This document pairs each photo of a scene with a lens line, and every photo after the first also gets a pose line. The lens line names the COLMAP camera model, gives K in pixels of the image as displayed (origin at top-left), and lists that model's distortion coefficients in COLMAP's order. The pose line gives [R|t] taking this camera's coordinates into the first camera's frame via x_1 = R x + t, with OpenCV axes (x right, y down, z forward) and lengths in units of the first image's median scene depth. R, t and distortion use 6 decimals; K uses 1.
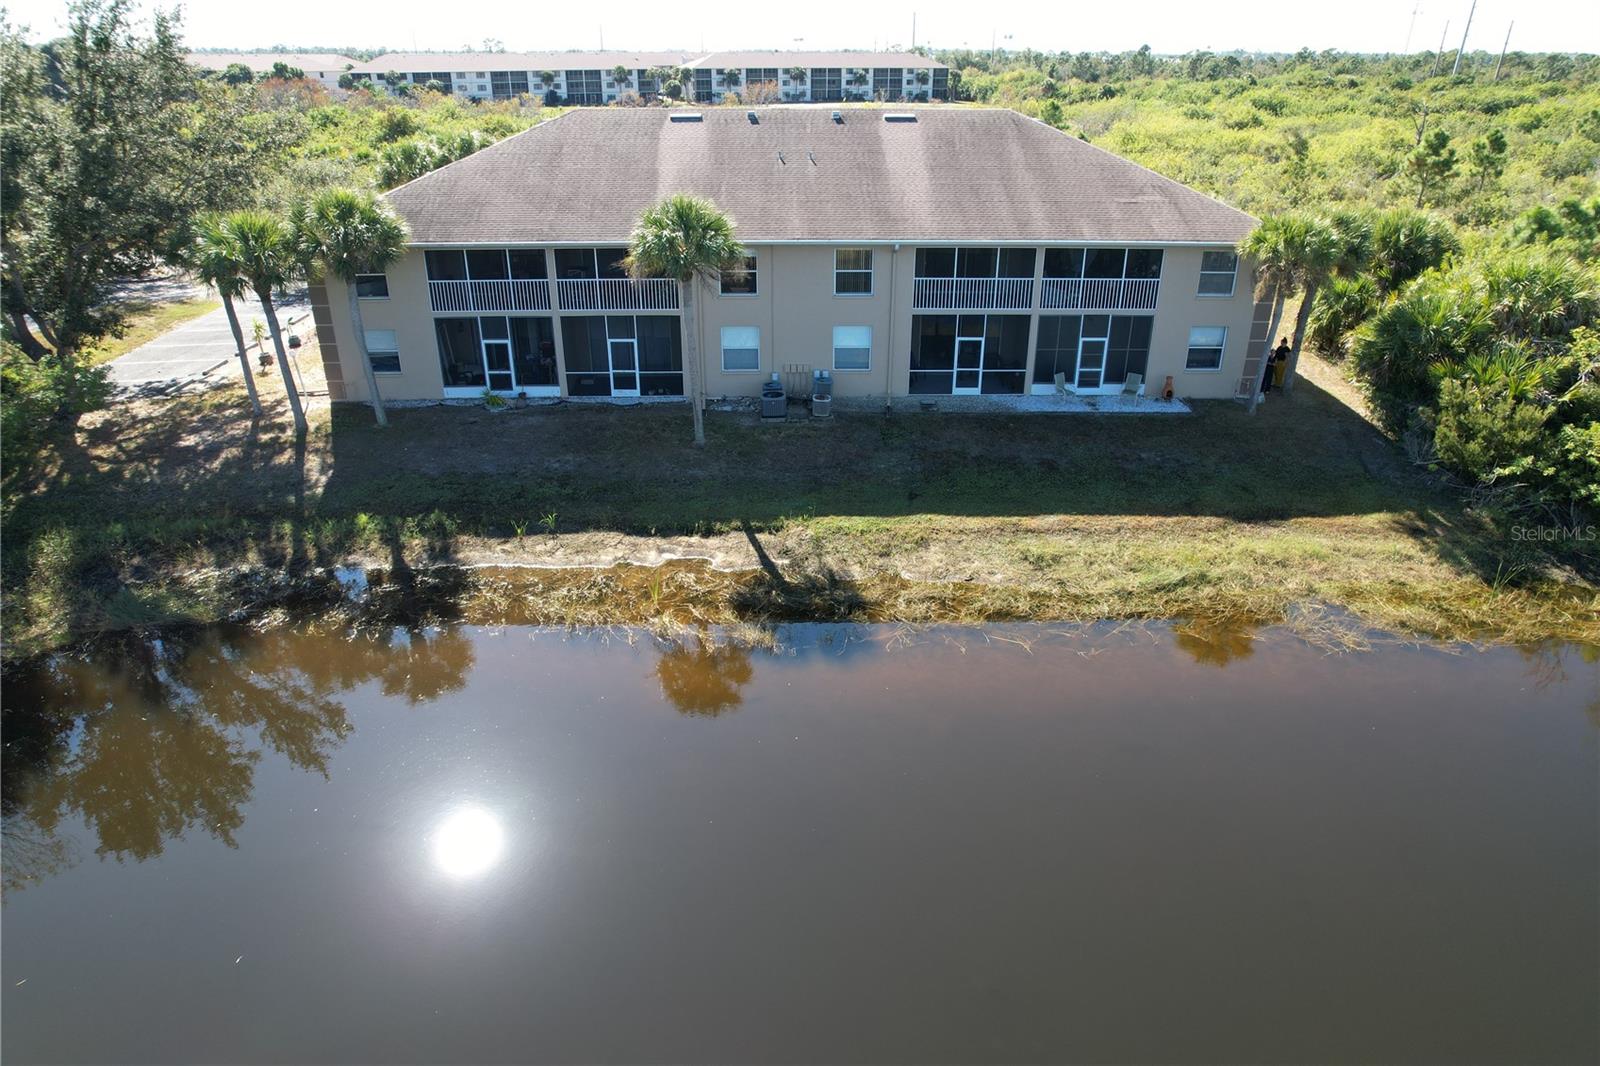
lens RADIAL K [[1019.6, 0, 801.6], [0, 1019.6, 537.4], [0, 0, 1]] dist [-0.084307, 0.076746]
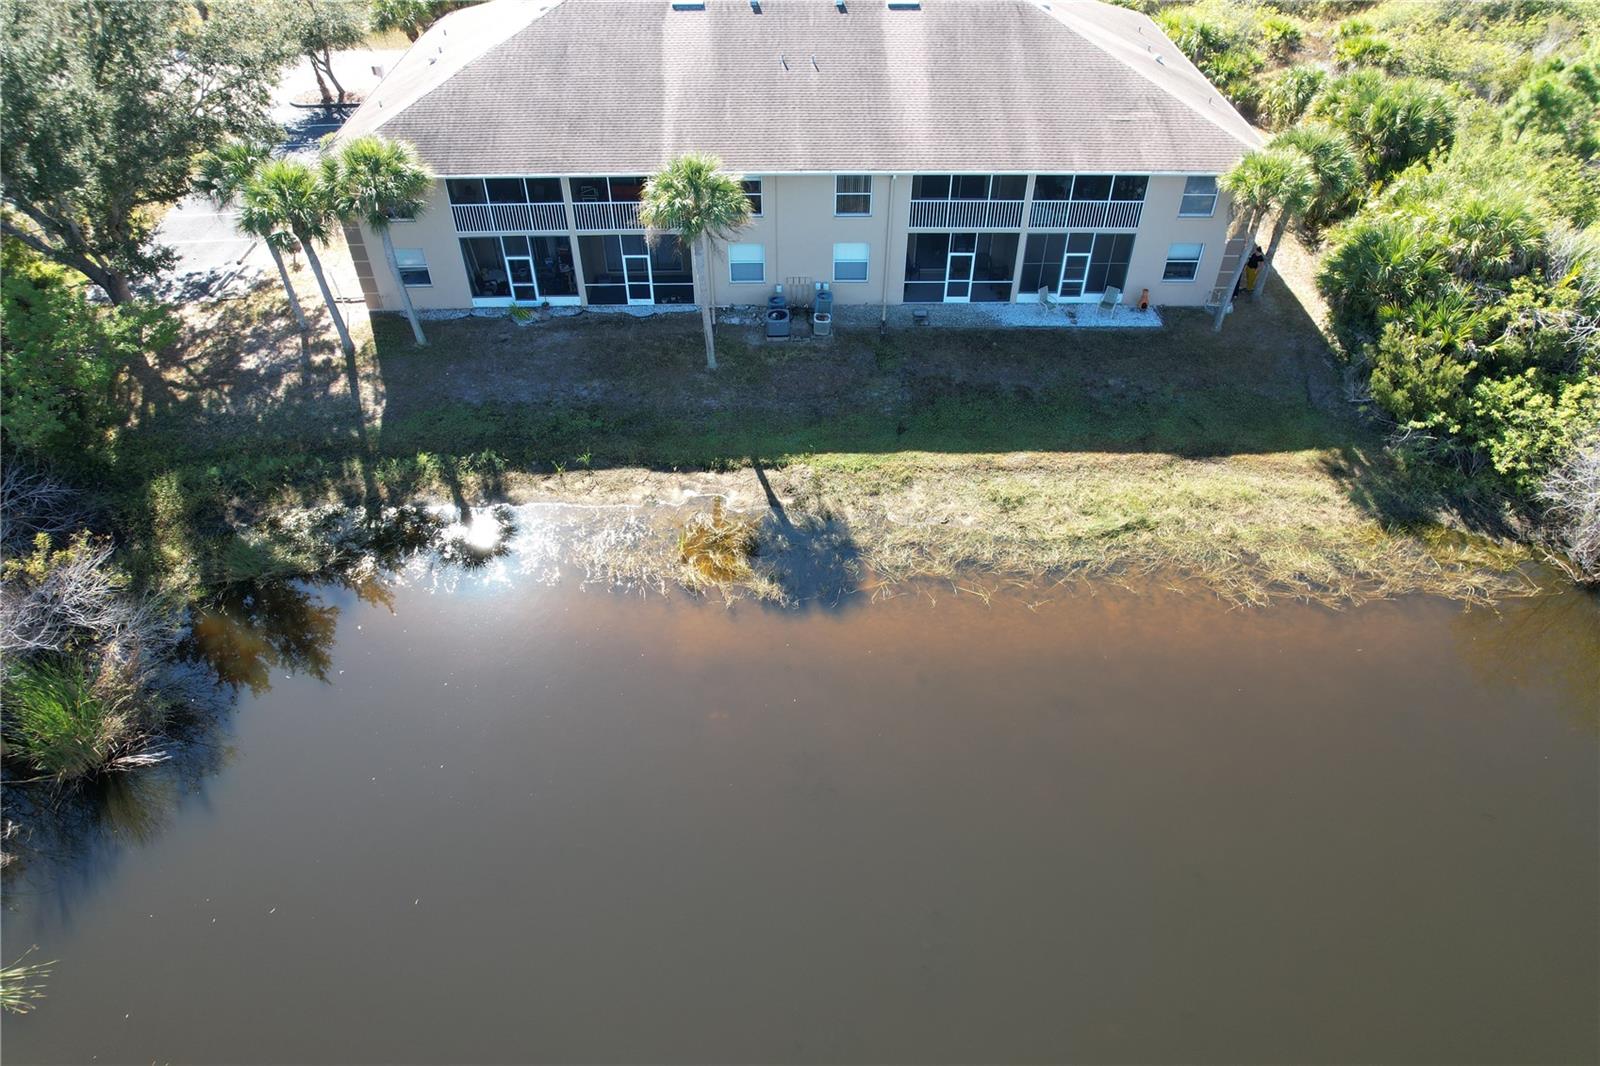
lens RADIAL K [[1024.7, 0, 800.0], [0, 1024.7, 533.0], [0, 0, 1]] dist [-0.079975, 0.067025]
pose [[0.999992, 0.001902, -0.003649, 0.000518], [-0.000781, 0.958384, 0.285481, -0.252812], [0.004040, -0.285476, 0.958377, -0.127724]]
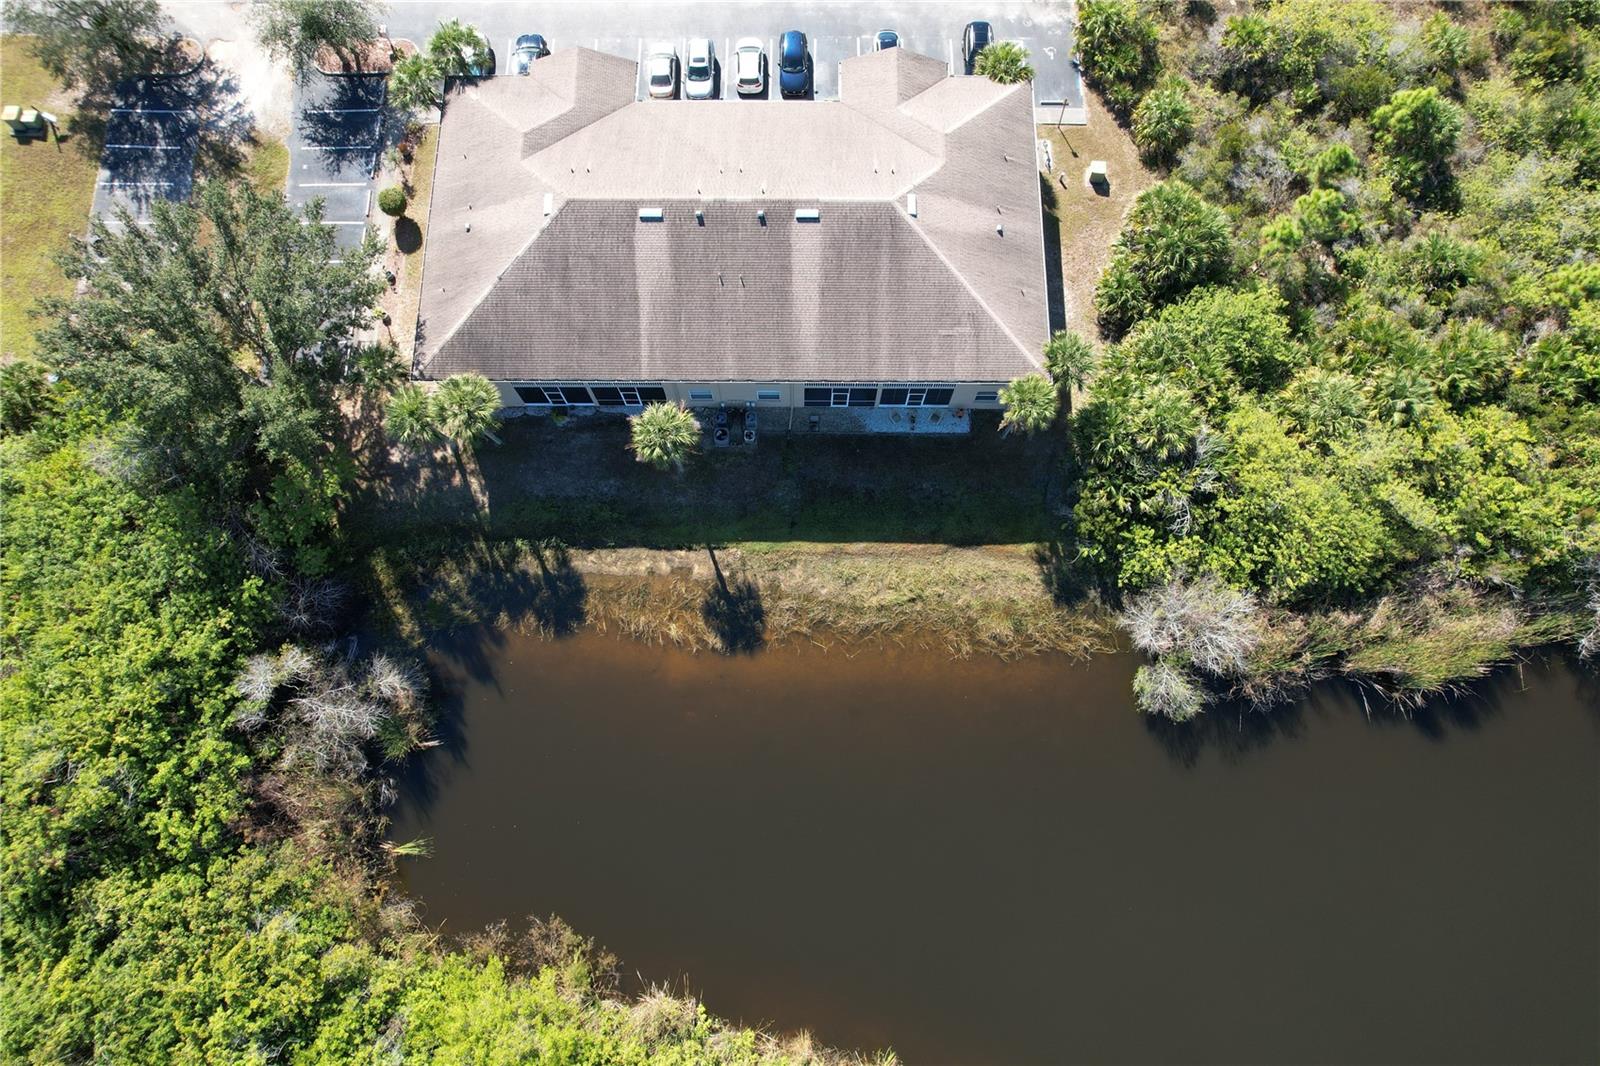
lens RADIAL K [[1024.7, 0, 800.0], [0, 1024.7, 533.0], [0, 0, 1]] dist [-0.079975, 0.067025]
pose [[0.999723, 0.022195, -0.007857, 0.136406], [-0.008090, 0.637223, 0.770637, -1.522094], [0.022111, -0.770359, 0.637226, -0.262040]]
